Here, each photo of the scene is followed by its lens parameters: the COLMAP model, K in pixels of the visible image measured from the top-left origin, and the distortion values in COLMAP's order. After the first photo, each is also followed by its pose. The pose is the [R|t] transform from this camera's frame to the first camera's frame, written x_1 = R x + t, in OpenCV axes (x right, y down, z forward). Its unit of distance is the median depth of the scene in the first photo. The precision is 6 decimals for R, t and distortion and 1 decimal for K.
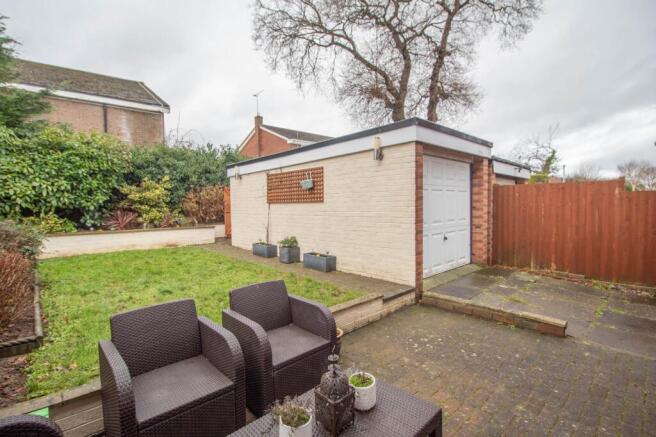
lens RADIAL K [[308.7, 0, 323.2], [0, 308.7, 219.8], [0, 0, 1]] dist [-0.005835, -0.001343]
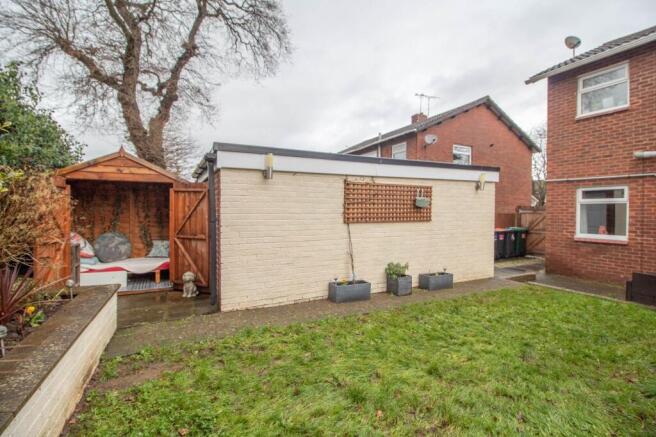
lens RADIAL K [[308.7, 0, 328.2], [0, 308.7, 220.2], [0, 0, 1]] dist [-0.005835, -0.001343]
pose [[0.262757, -0.013119, 0.964773, -0.759571], [0.043746, 0.999041, 0.001670, -0.055456], [-0.963870, 0.041766, 0.263079, 0.758932]]
